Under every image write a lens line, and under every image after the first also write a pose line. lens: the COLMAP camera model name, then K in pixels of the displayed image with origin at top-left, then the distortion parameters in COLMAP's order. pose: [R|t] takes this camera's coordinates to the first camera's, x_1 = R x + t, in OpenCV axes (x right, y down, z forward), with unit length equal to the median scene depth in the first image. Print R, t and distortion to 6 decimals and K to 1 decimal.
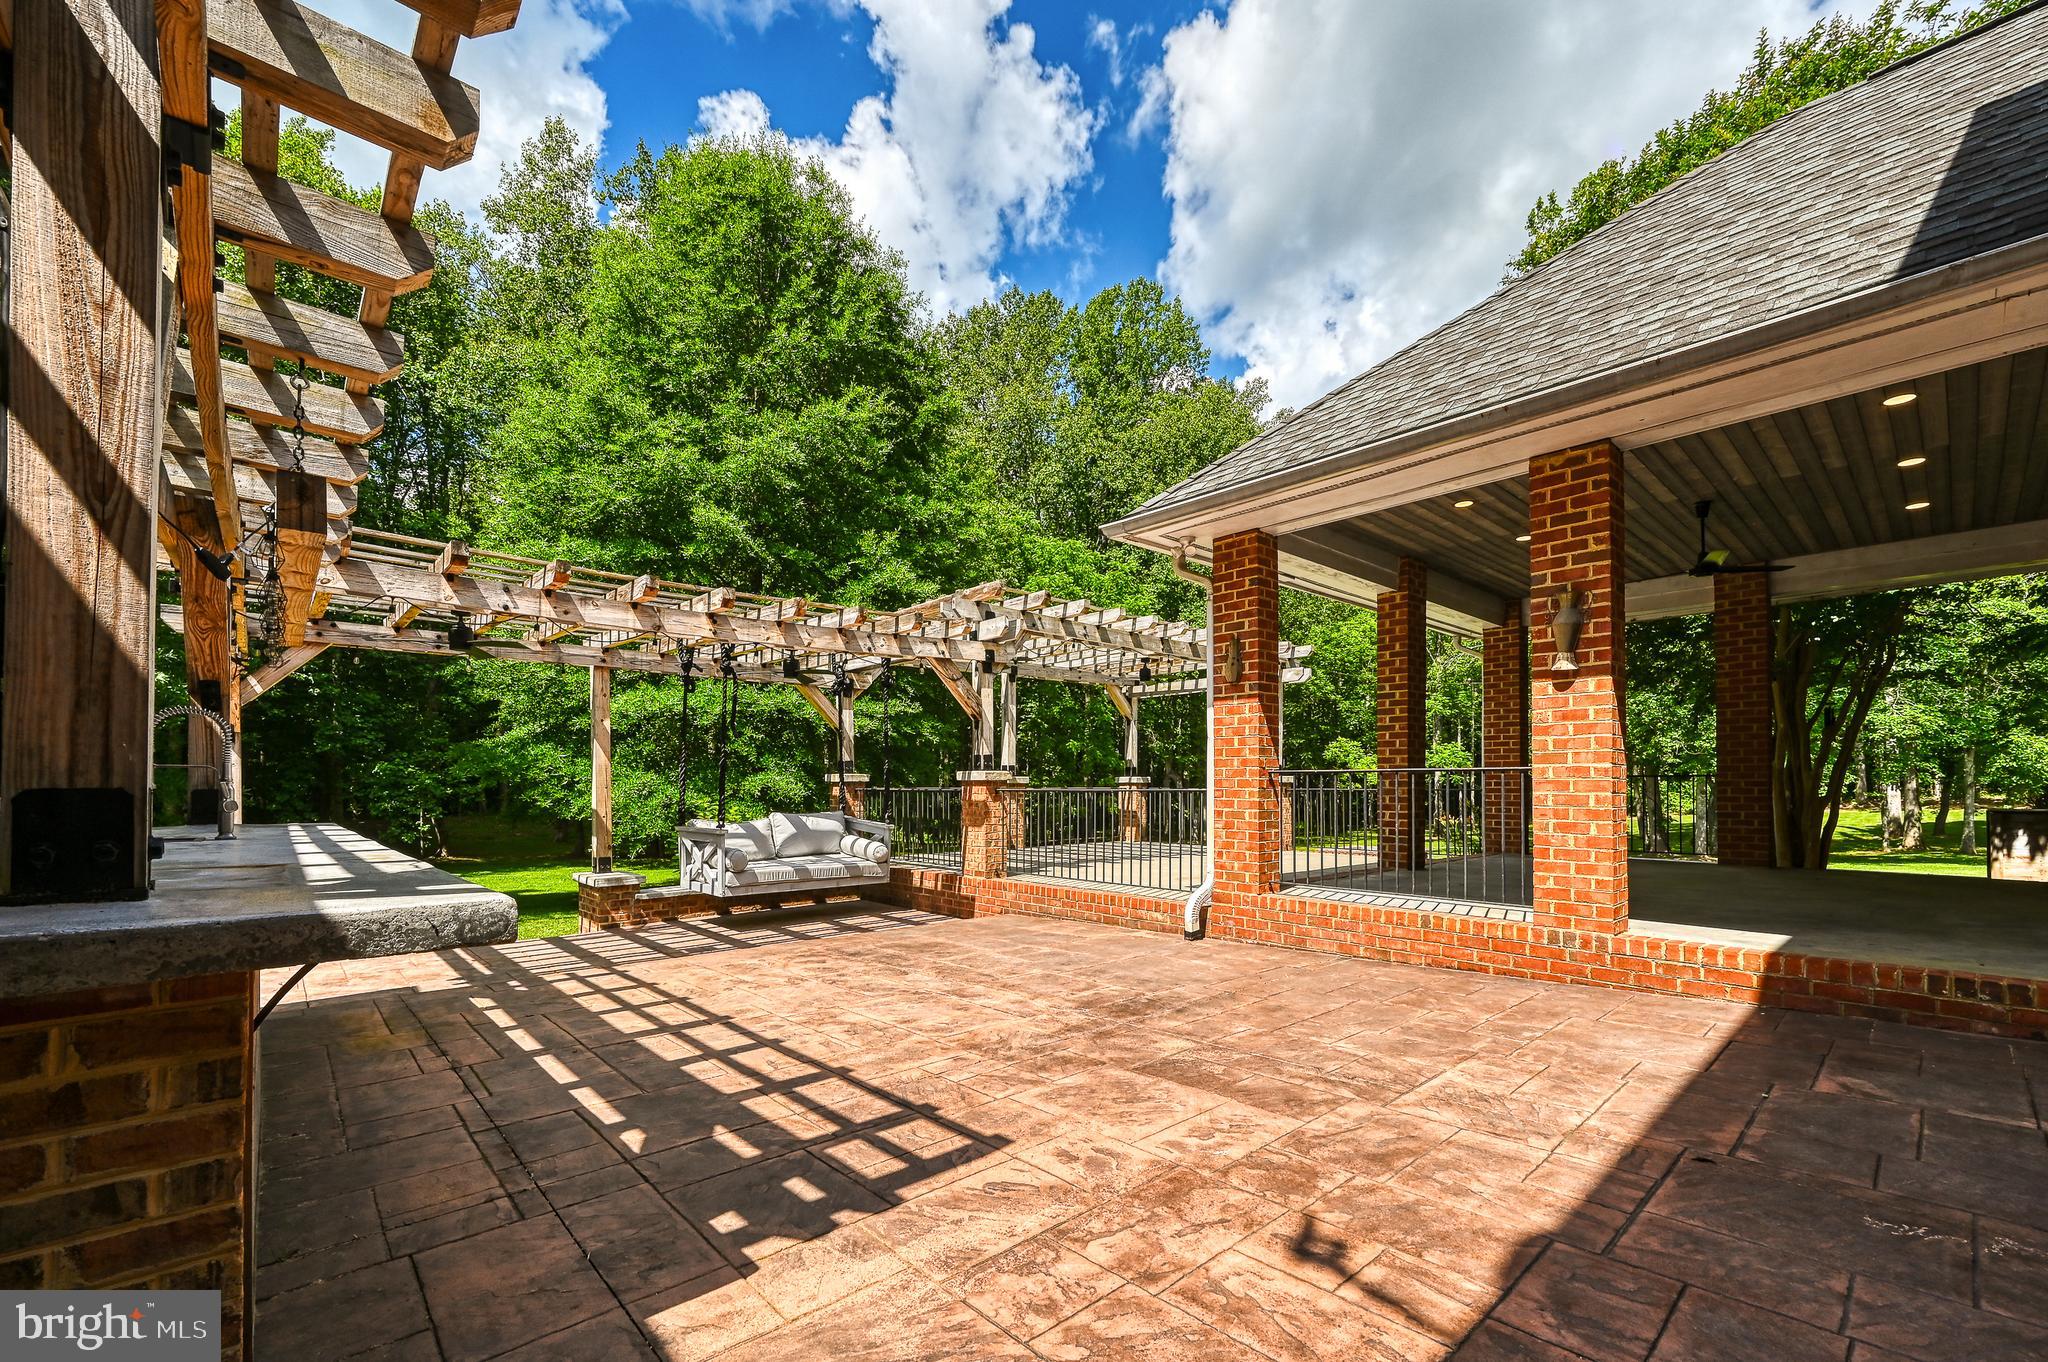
lens RADIAL K [[854.0, 0, 1020.6], [0, 854.0, 783.8], [0, 0, 1]] dist [0.029200, 0.000224]
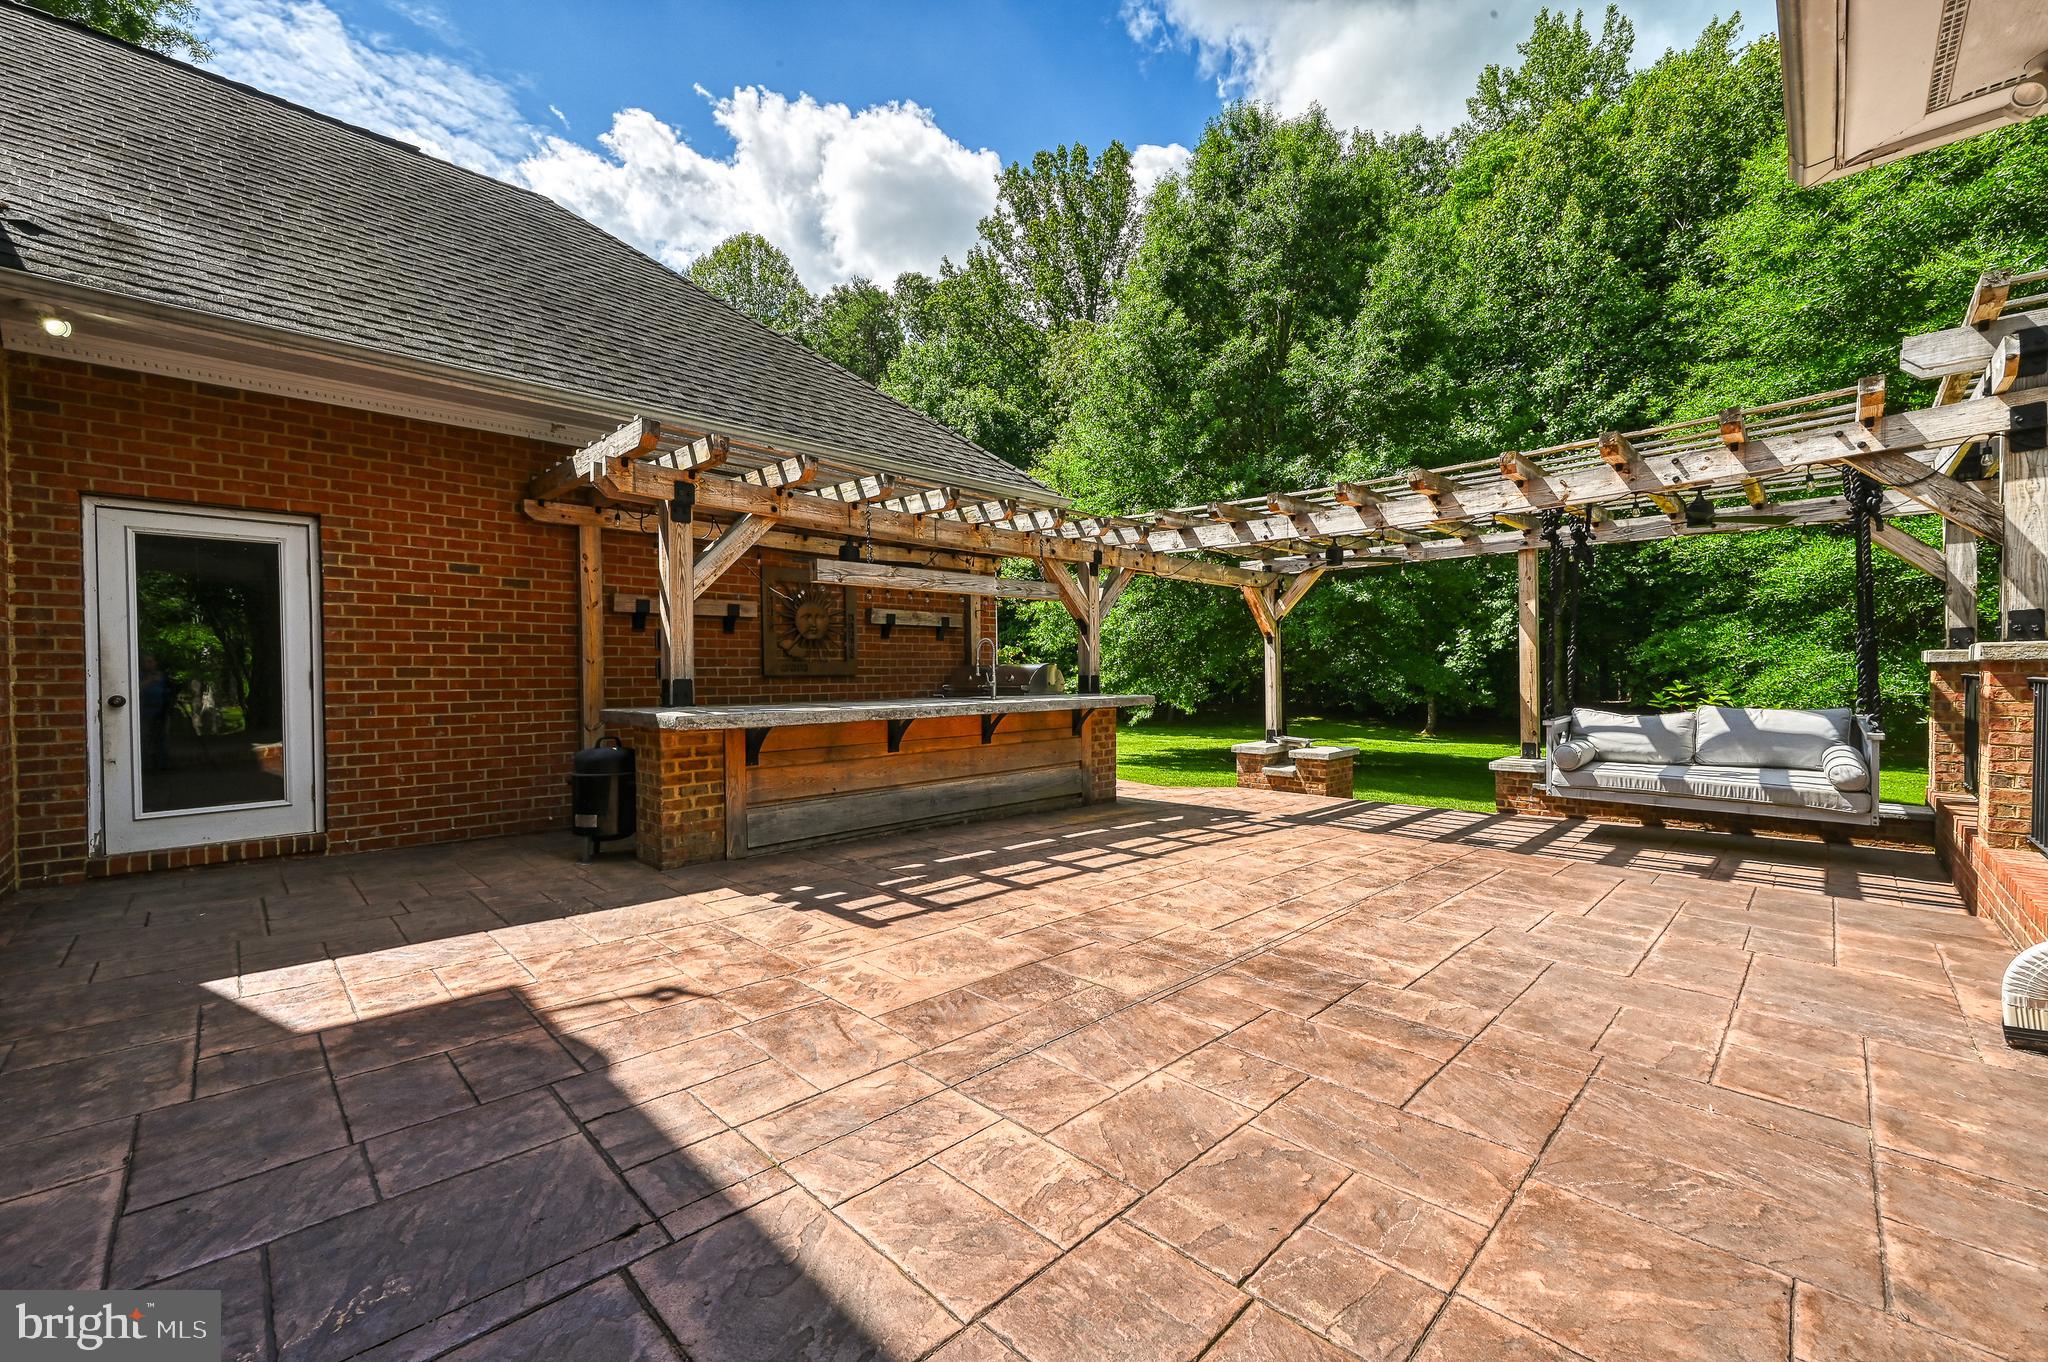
lens RADIAL K [[808.4, 0, 1029.4], [0, 808.4, 684.7], [0, 0, 1]] dist [-0.000628, 0.000320]
pose [[0.046242, 0.017103, -0.998784, 1.191799], [0.012033, 0.999771, 0.017677, -0.010335], [0.998858, -0.012836, 0.046026, 1.066812]]
